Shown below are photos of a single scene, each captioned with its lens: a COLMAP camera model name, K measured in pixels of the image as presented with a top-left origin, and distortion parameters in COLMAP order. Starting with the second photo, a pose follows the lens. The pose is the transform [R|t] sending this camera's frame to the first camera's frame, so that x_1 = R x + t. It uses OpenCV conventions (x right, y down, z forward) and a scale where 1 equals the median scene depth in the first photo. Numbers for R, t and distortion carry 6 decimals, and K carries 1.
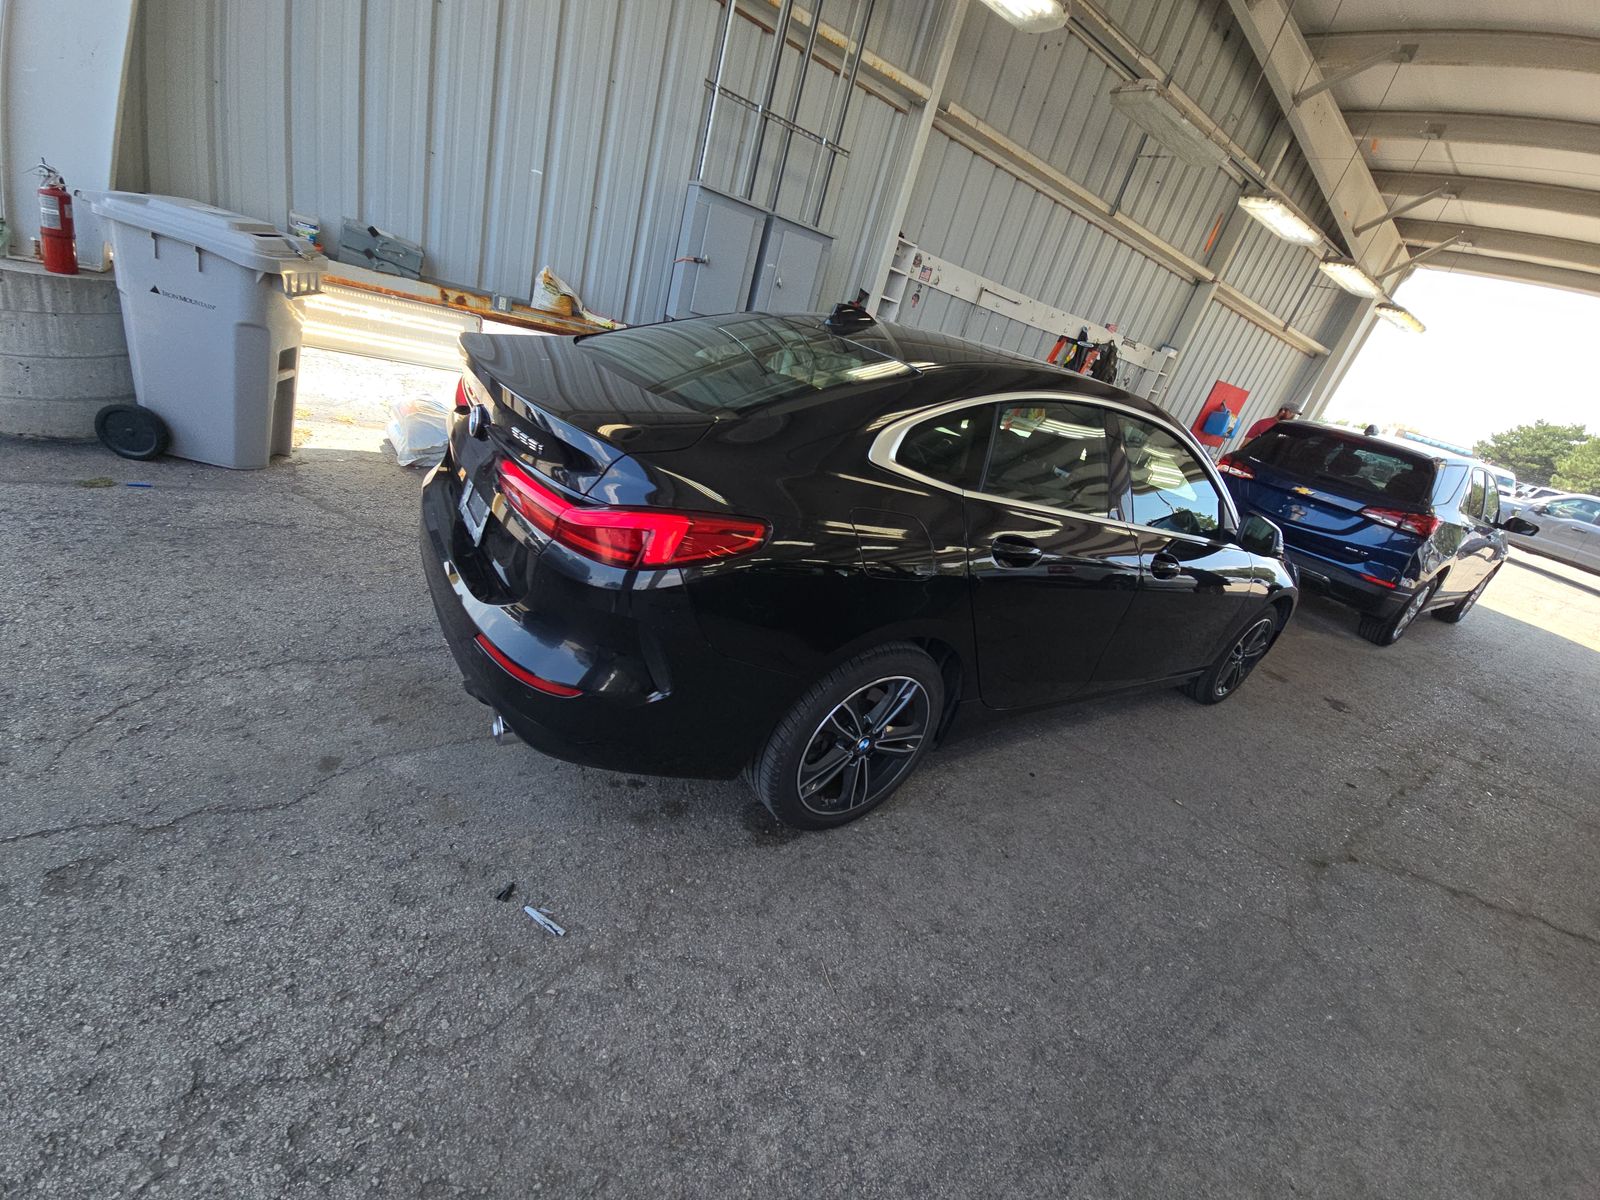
lens RADIAL K [[657.0, 0, 800.6], [0, 657.0, 592.0], [0, 0, 1]] dist [0.011745, -0.007984]
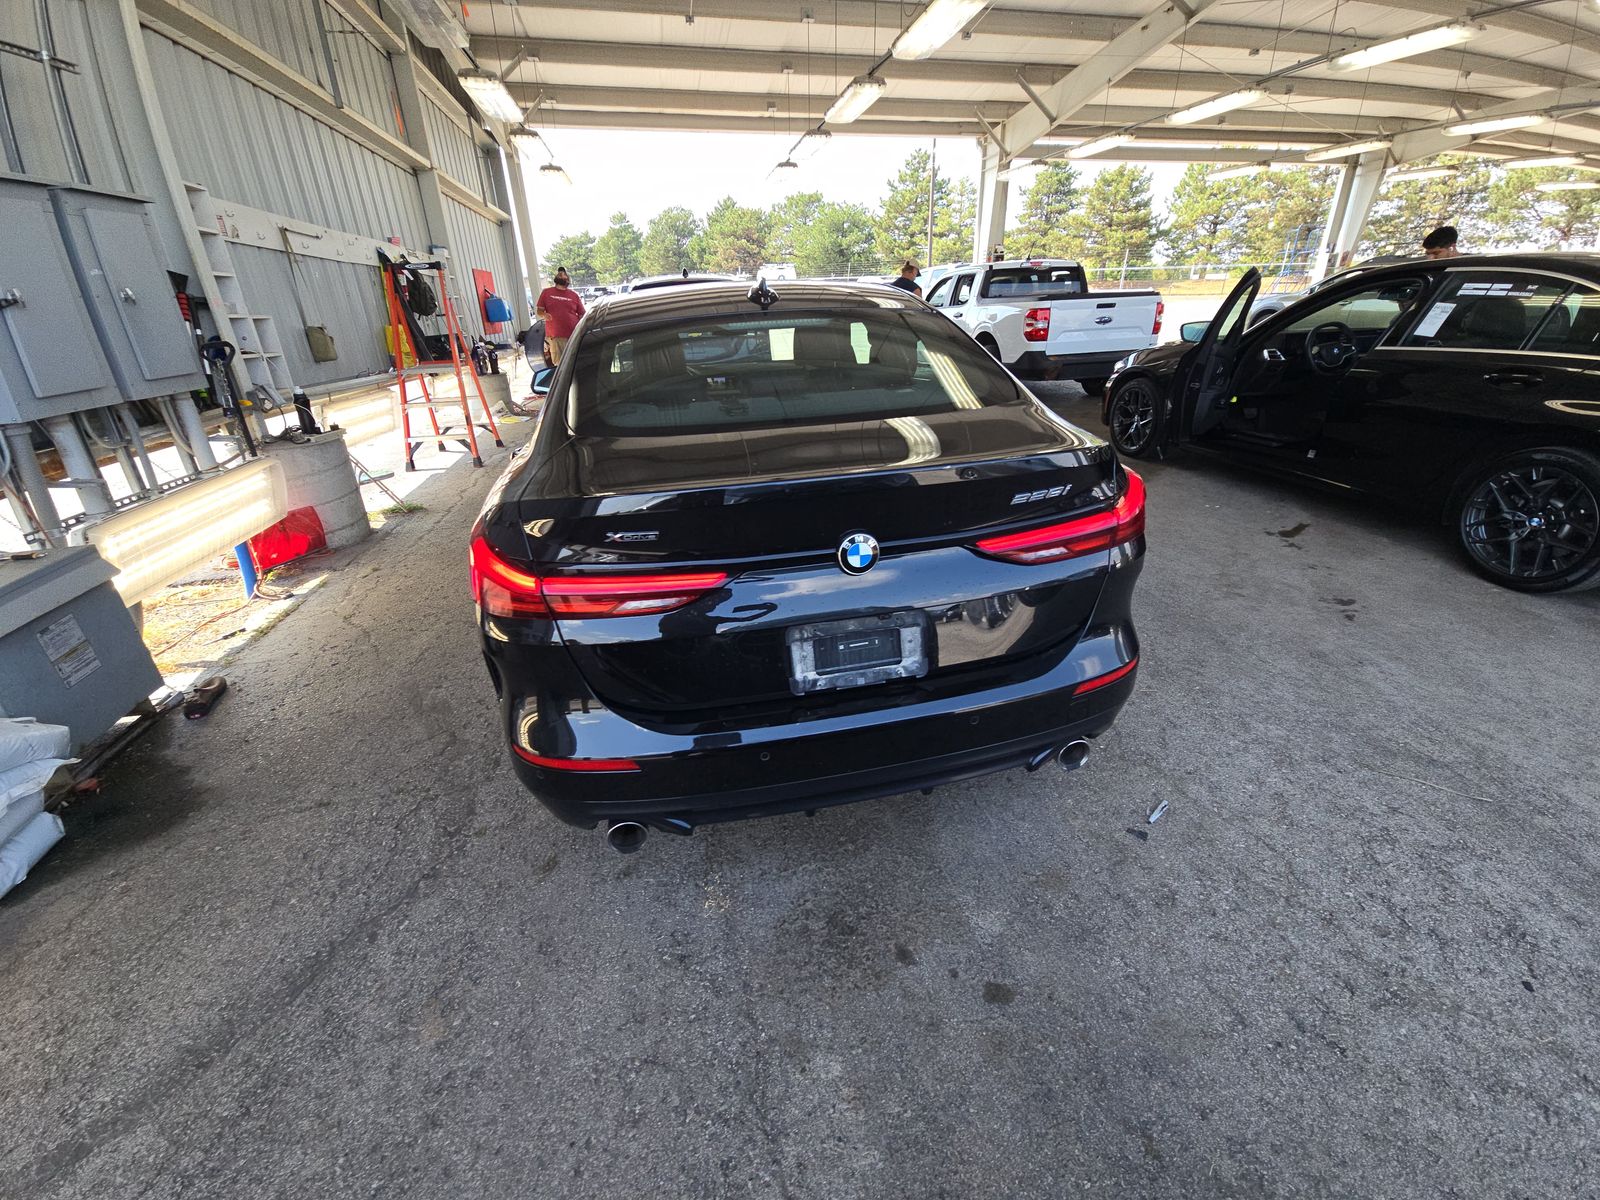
lens RADIAL K [[657.0, 0, 803.1], [0, 657.0, 608.9], [0, 0, 1]] dist [0.011745, -0.007984]
pose [[0.349180, -0.623136, 0.699839, -0.405975], [0.493107, 0.757269, 0.428239, -0.212575], [-0.796818, 0.195563, 0.571696, 0.241202]]
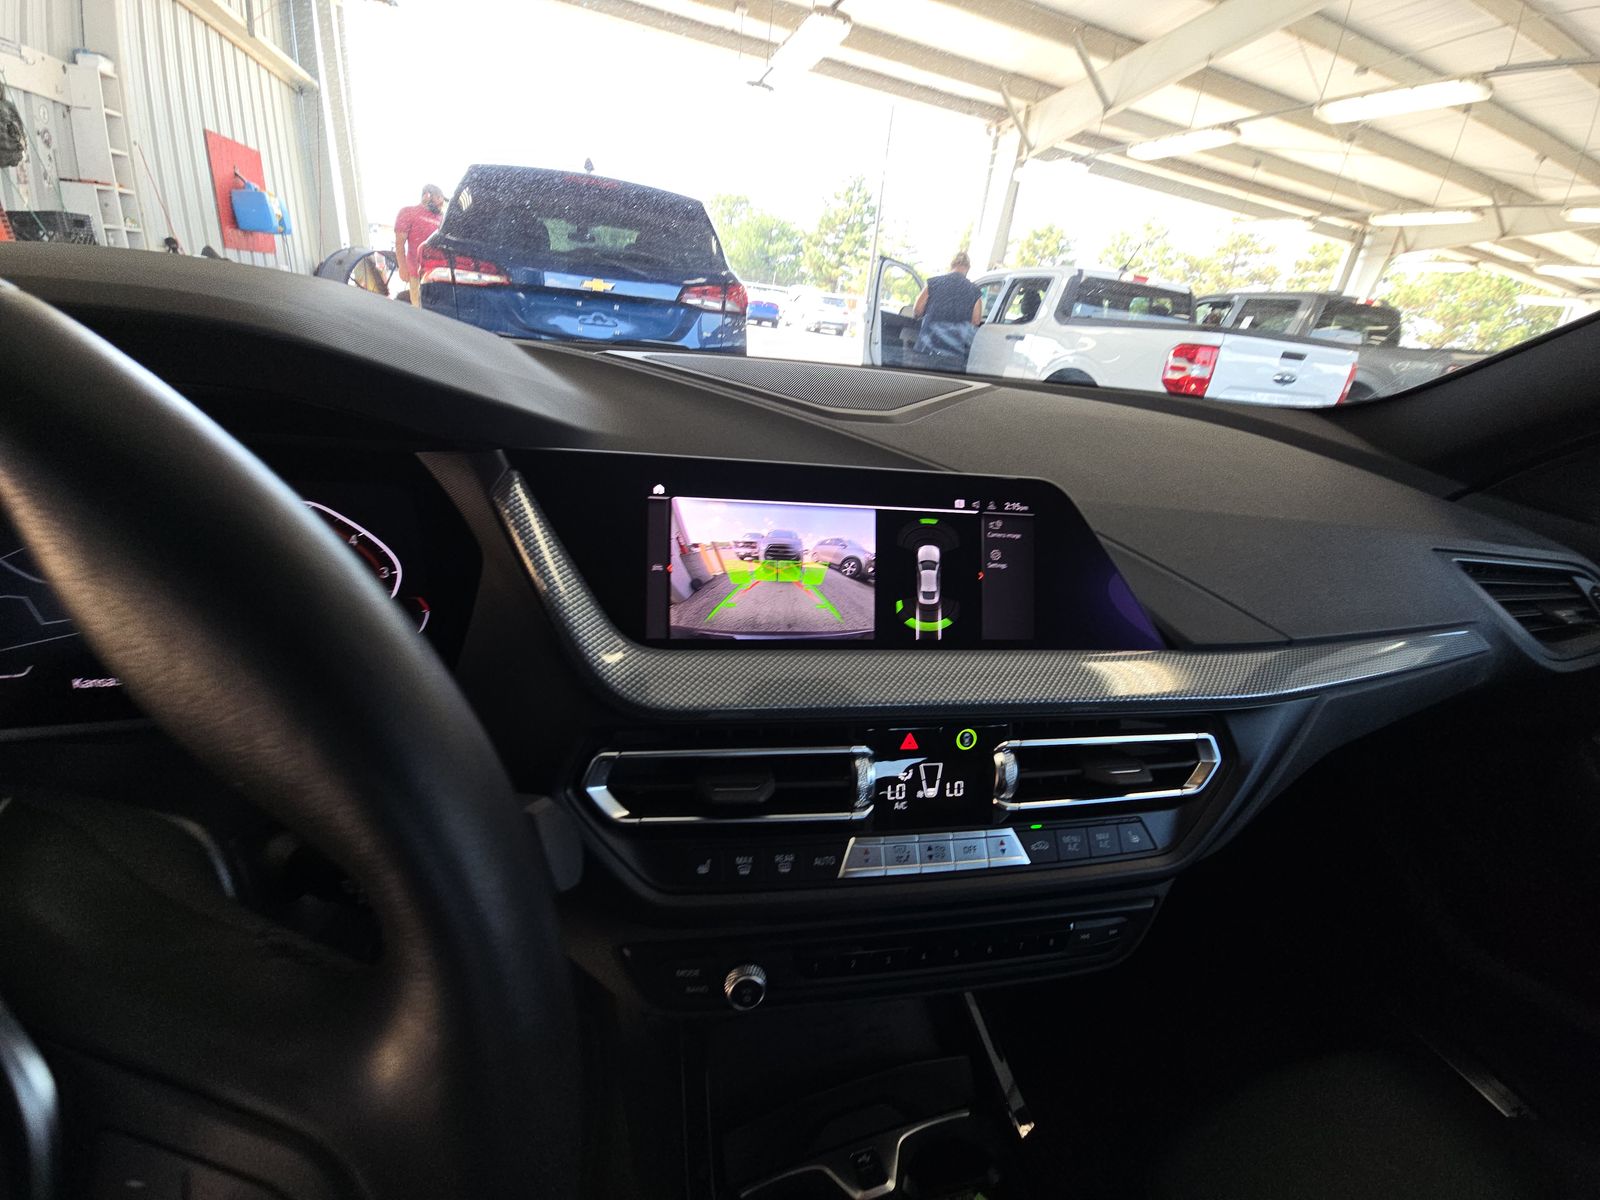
lens RADIAL K [[657.0, 0, 805.2], [0, 657.0, 602.4], [0, 0, 1]] dist [0.011745, -0.007984]
pose [[0.271166, -0.579826, 0.768291, 0.244796], [0.348796, 0.803140, 0.483020, -0.158564], [-0.897112, 0.136999, 0.420025, 0.705151]]
